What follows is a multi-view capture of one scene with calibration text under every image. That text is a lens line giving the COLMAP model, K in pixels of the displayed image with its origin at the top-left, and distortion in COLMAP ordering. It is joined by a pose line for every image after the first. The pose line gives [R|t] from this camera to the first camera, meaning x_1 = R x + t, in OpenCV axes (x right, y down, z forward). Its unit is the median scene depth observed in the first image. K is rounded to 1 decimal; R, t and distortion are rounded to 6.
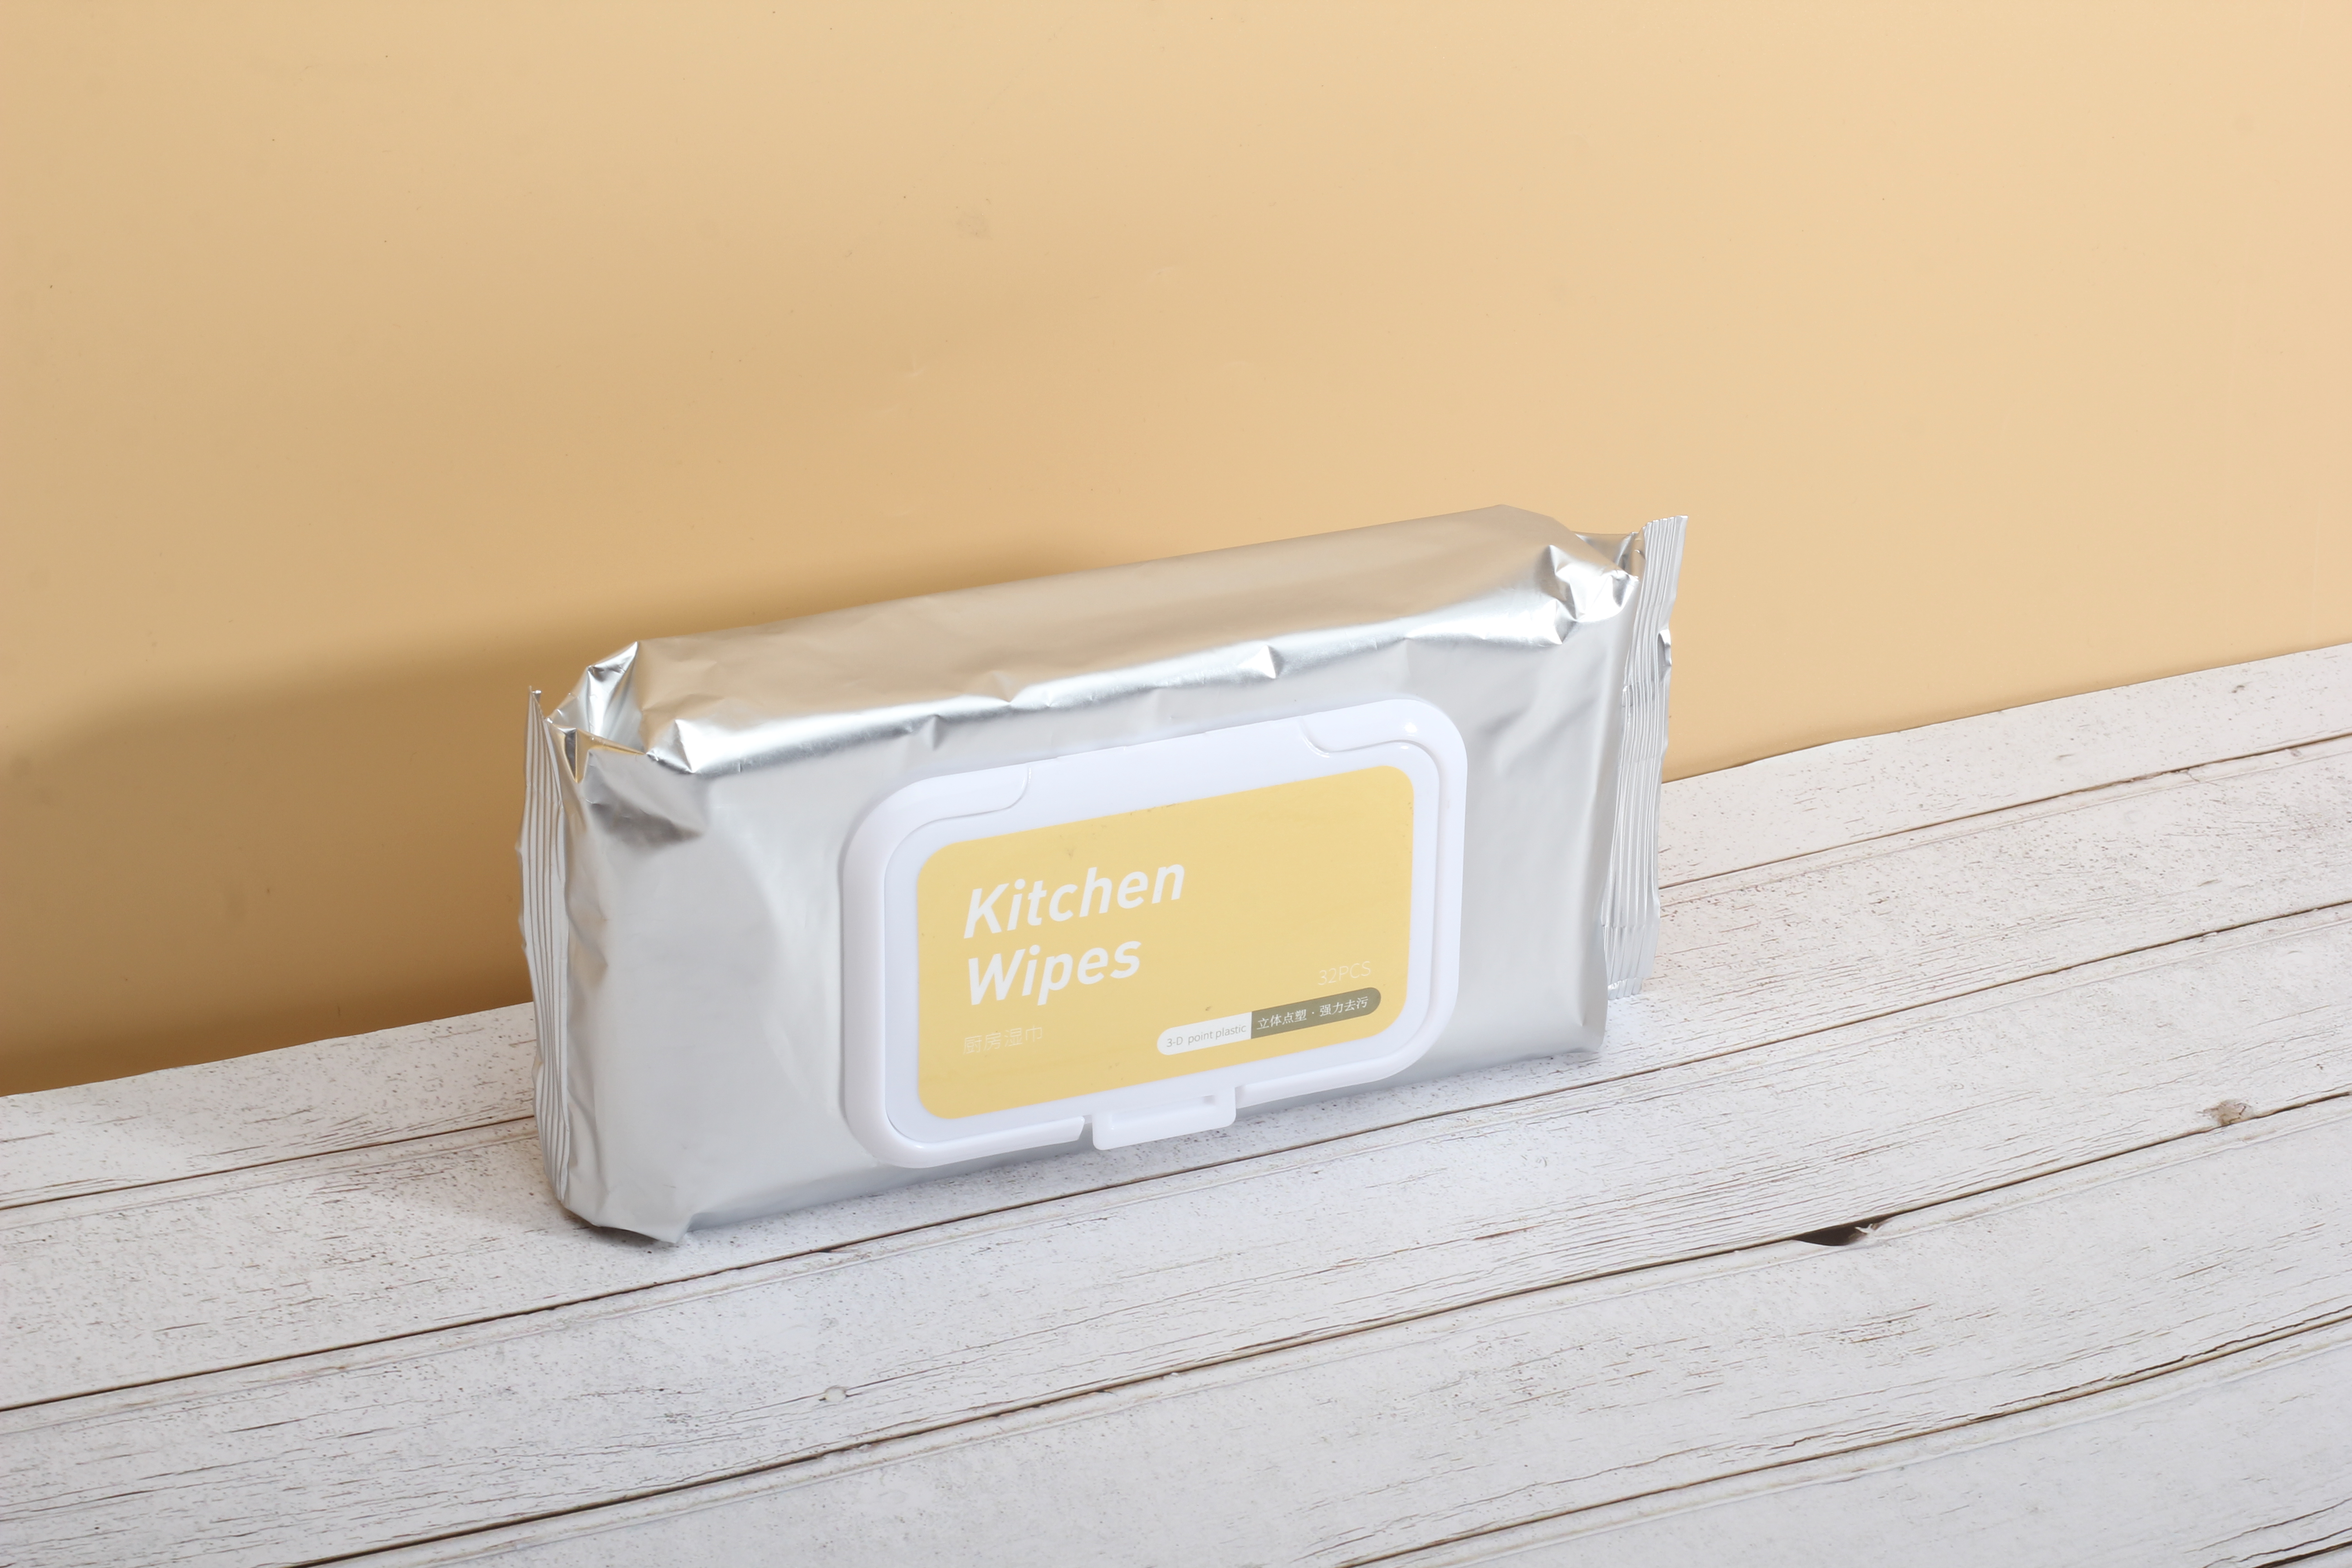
lens RADIAL K [[5656.1, 0, 1176.0], [0, 5656.1, 784.0], [0, 0, 1]] dist [-0.017112, -0.463900]
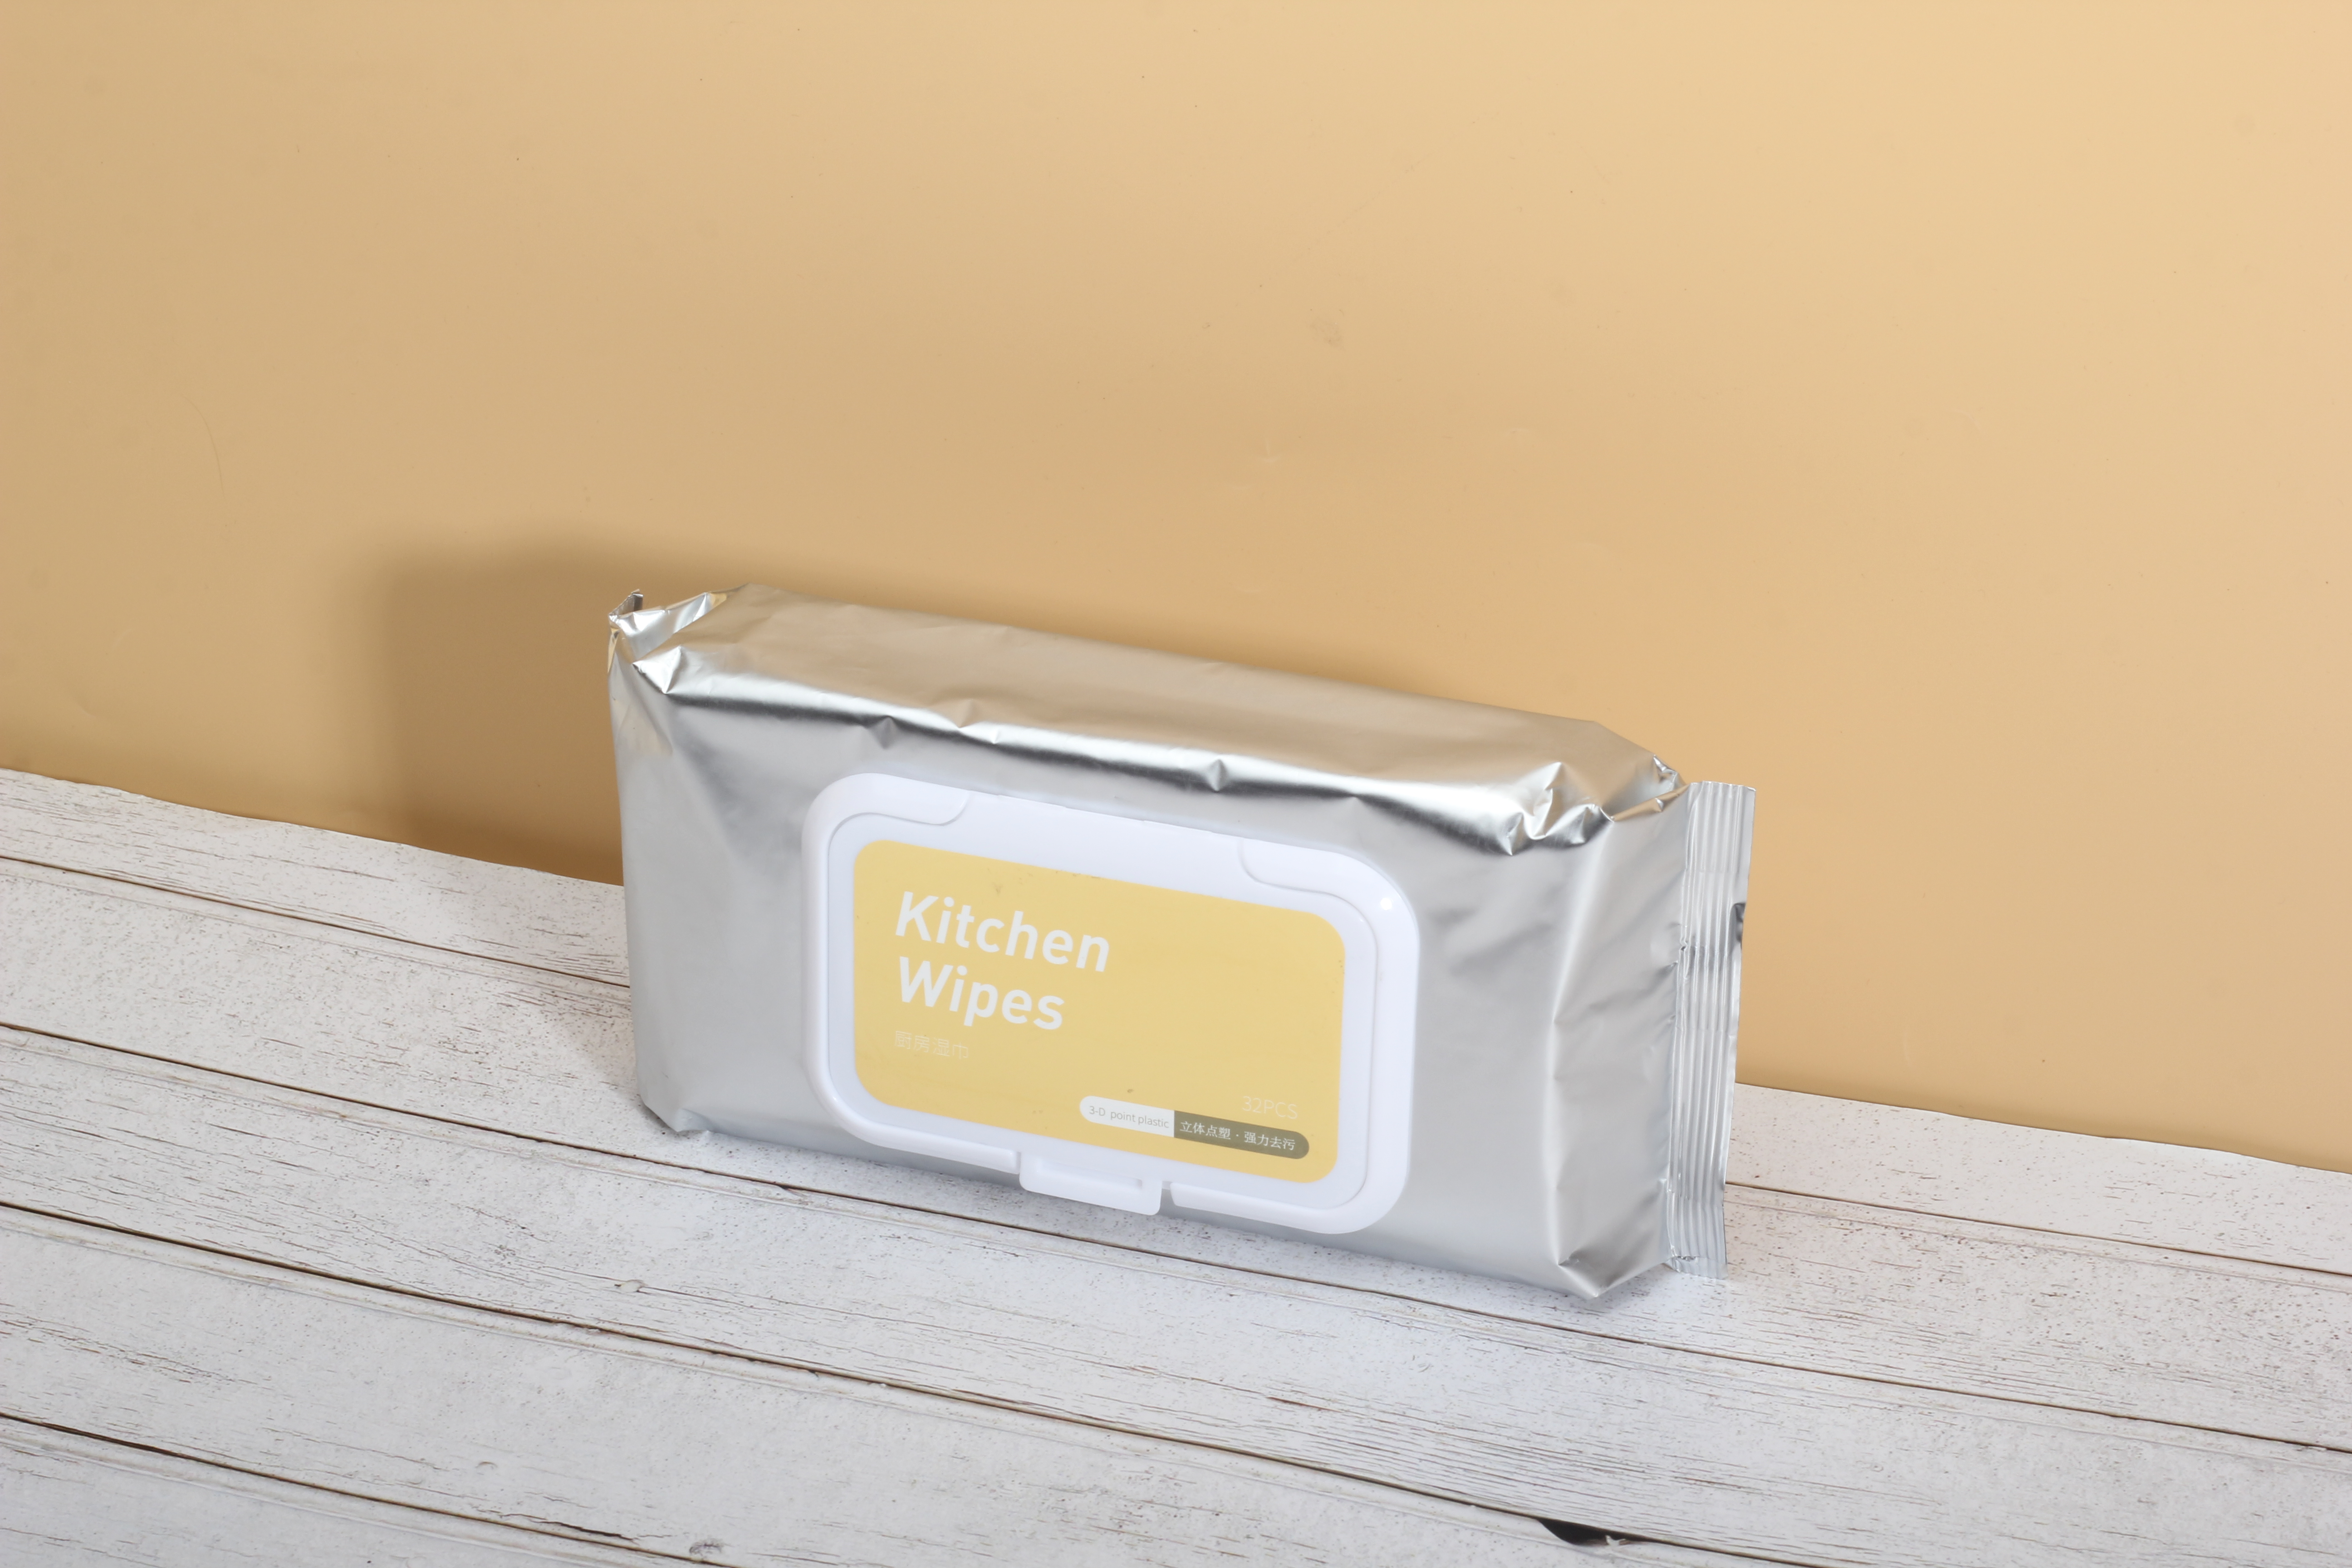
lens RADIAL K [[5656.1, 0, 1176.0], [0, 5656.1, 784.0], [0, 0, 1]] dist [-0.017112, -0.463900]
pose [[0.731988, 0.283932, -0.619335, 0.641011], [-0.310720, 0.948108, 0.067418, -0.086105], [0.606338, 0.143091, 0.782227, 0.197564]]
